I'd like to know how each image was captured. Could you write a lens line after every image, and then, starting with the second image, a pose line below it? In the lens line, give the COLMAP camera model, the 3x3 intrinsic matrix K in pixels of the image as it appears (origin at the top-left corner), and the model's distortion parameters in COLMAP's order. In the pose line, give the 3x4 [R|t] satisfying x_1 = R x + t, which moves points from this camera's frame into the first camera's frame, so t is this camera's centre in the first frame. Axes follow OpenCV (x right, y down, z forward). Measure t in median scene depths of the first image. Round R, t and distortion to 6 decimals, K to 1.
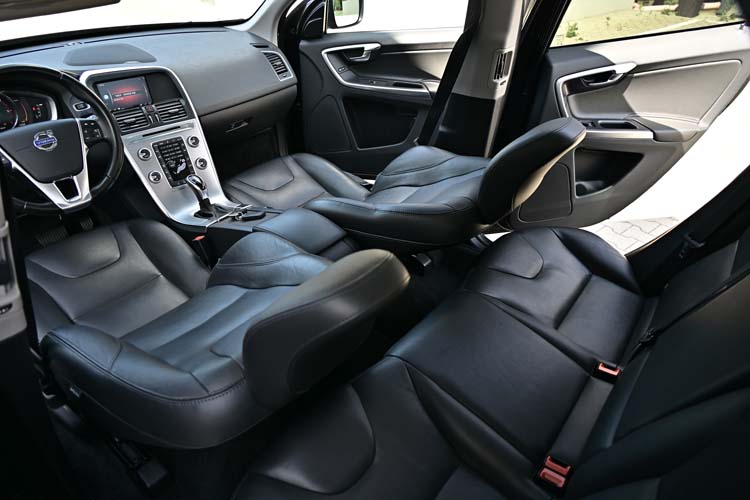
lens RADIAL K [[484.6, 0, 378.9], [0, 484.6, 252.2], [0, 0, 1]] dist [-0.013137, 0.005886]
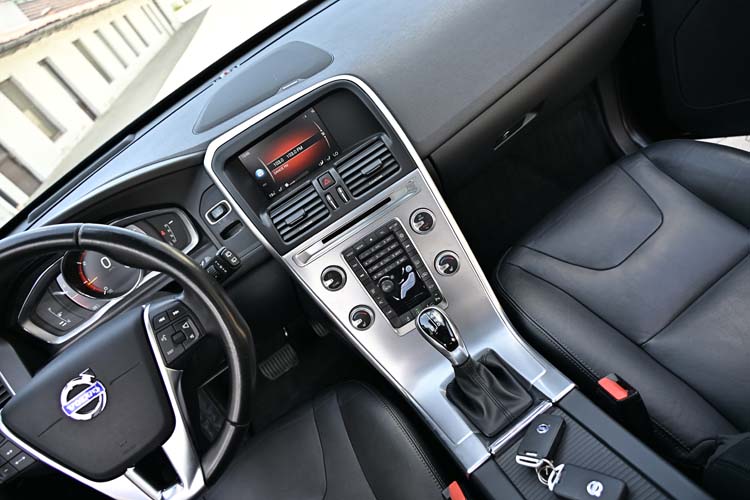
lens RADIAL K [[484.6, 0, 377.0], [0, 484.6, 247.6], [0, 0, 1]] dist [-0.013137, 0.005886]
pose [[0.793244, -0.071650, -0.604674, -0.145129], [0.185421, 0.974314, 0.127794, -0.278478], [0.579986, -0.213491, 0.786154, 0.624291]]
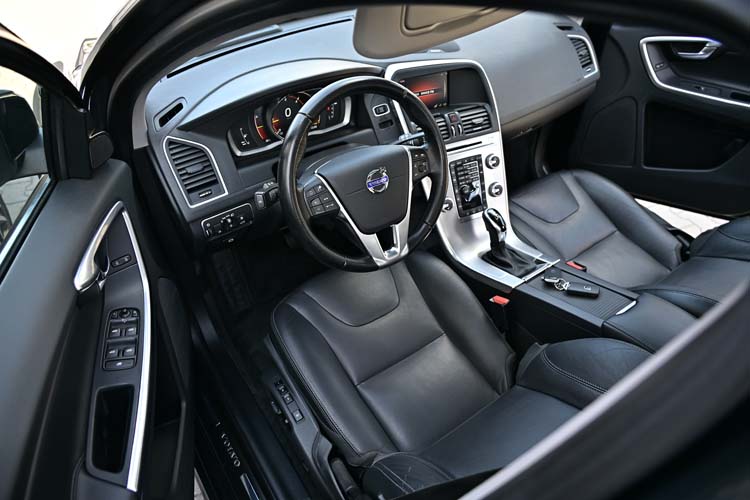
lens RADIAL K [[484.6, 0, 375.7], [0, 484.6, 251.5], [0, 0, 1]] dist [-0.013137, 0.005886]
pose [[0.959128, 0.189579, -0.210077, -0.381564], [-0.161106, 0.976172, 0.145373, -0.173867], [0.232631, -0.105587, 0.966817, 0.178622]]
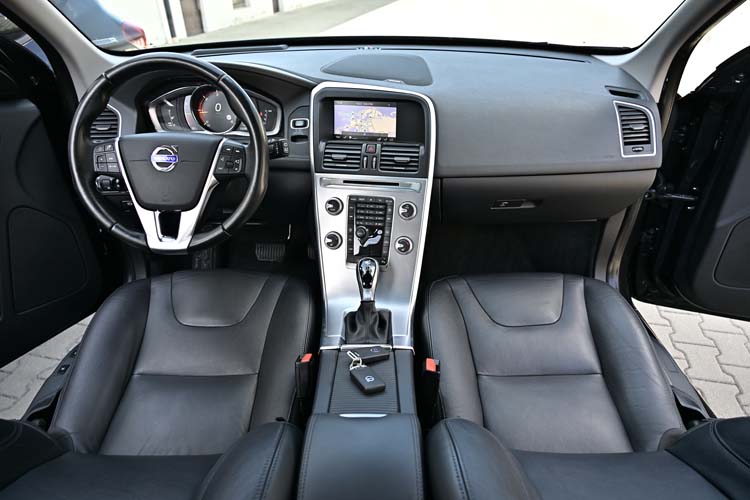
lens RADIAL K [[484.6, 0, 375.3], [0, 484.6, 249.1], [0, 0, 1]] dist [-0.013137, 0.005886]
pose [[0.618457, 0.392112, -0.680999, 0.053805], [-0.429843, 0.894273, 0.124547, -0.251927], [0.657835, 0.215696, 0.721616, 0.527413]]
